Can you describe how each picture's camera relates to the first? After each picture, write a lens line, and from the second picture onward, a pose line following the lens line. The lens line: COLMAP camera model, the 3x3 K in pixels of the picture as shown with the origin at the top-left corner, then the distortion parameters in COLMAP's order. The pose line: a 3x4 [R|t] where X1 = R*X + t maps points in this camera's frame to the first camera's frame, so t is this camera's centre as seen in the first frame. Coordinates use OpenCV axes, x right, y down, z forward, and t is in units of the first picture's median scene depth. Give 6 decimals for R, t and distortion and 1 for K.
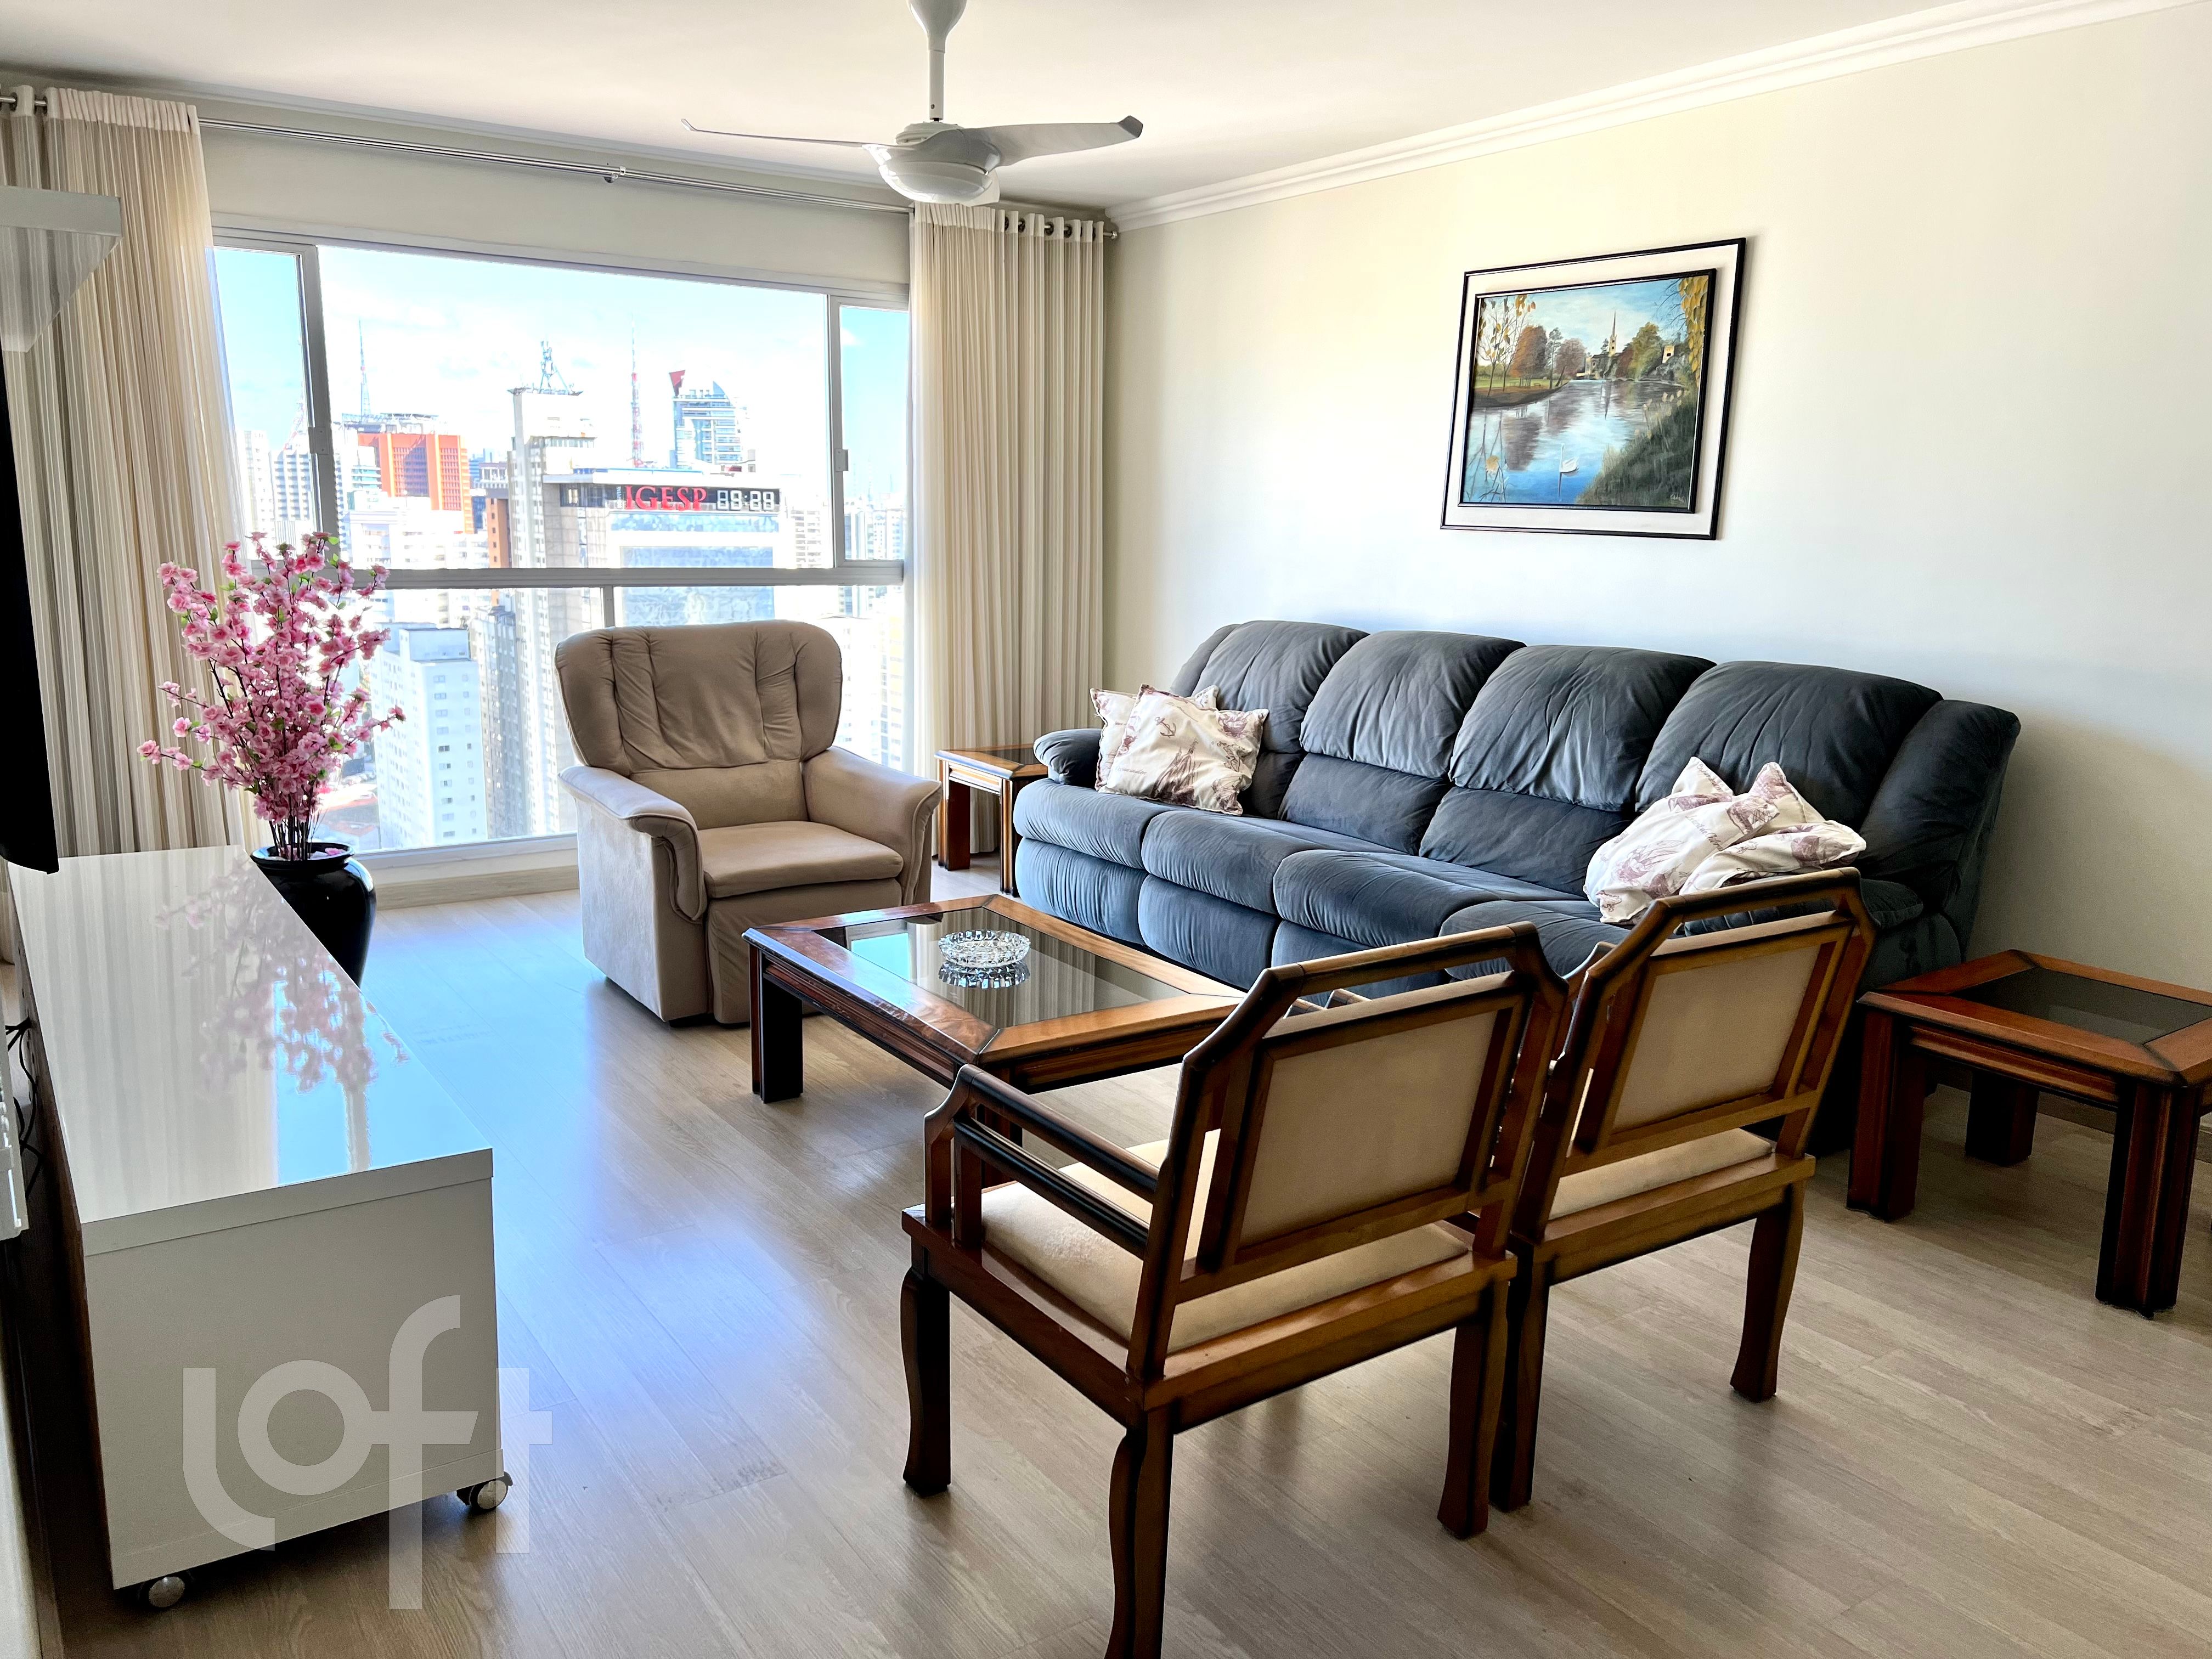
lens RADIAL K [[1665.7, 0, 1106.0], [0, 1665.7, 829.5], [0, 0, 1]] dist [0.034709, -0.001213]
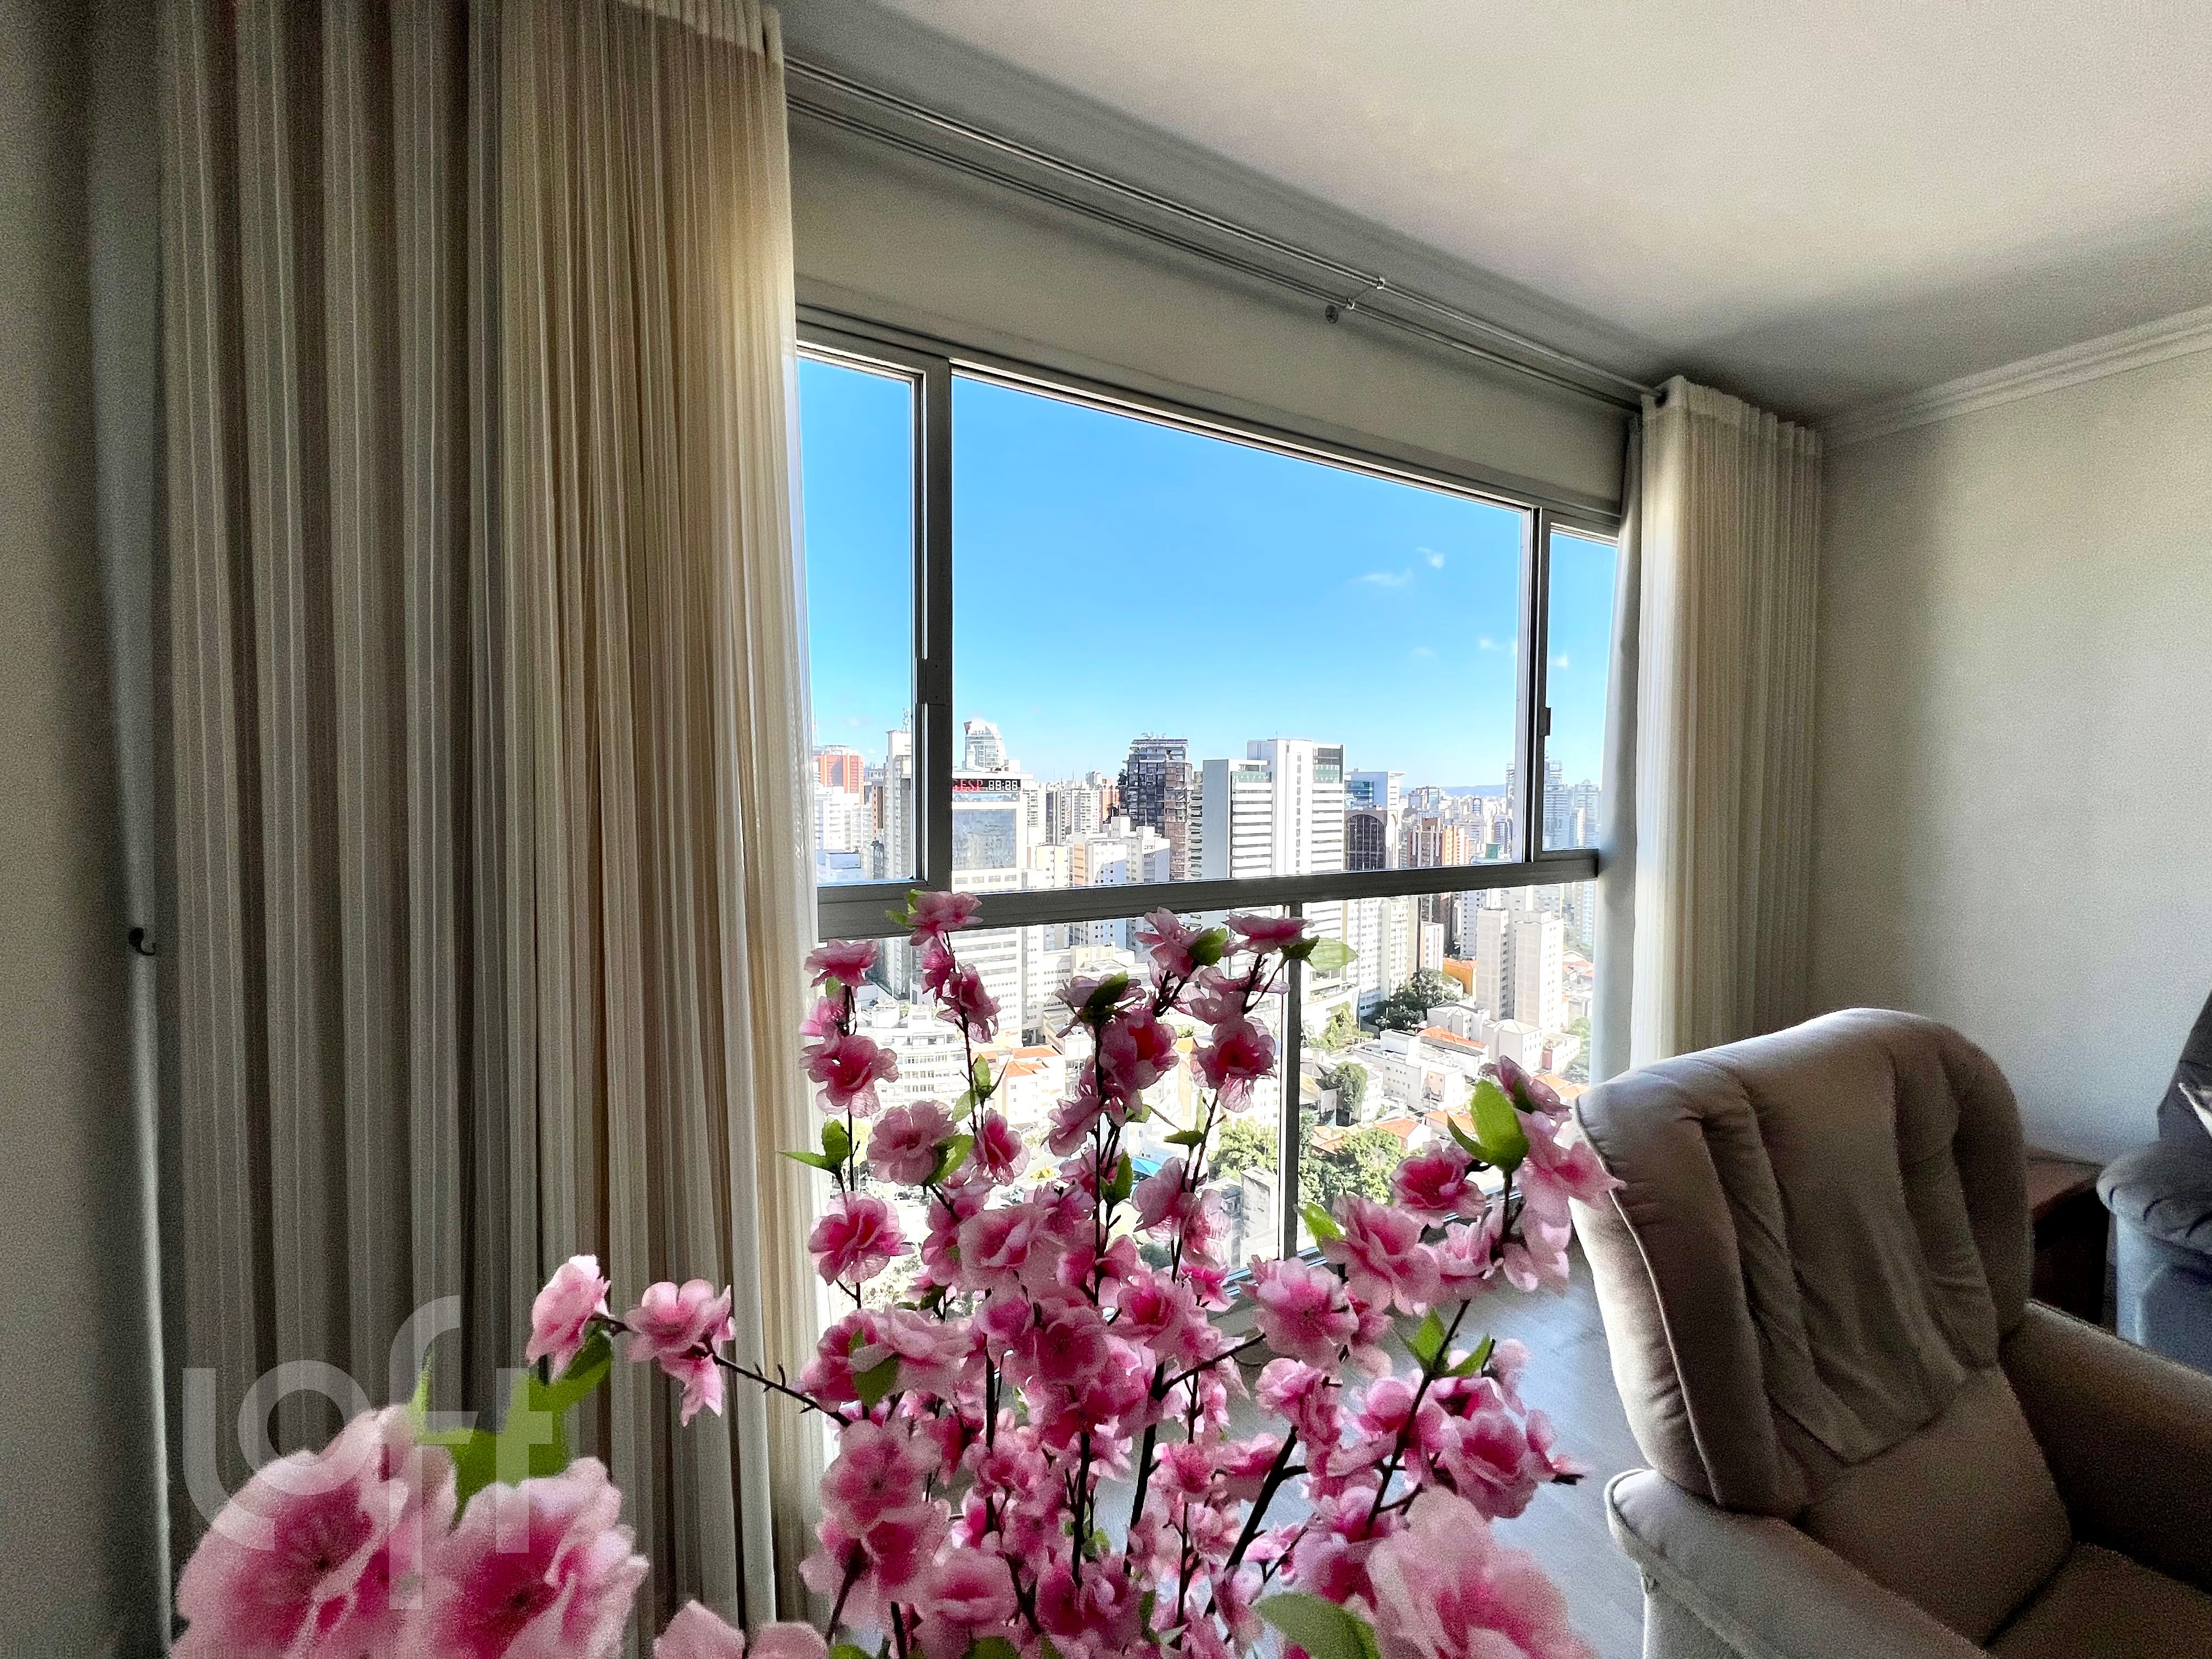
lens RADIAL K [[873.7, 0, 1106.0], [0, 873.7, 829.5], [0, 0, 1]] dist [0.000219, 0.000070]
pose [[0.996453, -0.008689, -0.083705, -0.312715], [-0.003257, 0.989929, -0.141527, -0.112862], [0.084091, 0.141297, 0.986389, 0.583167]]
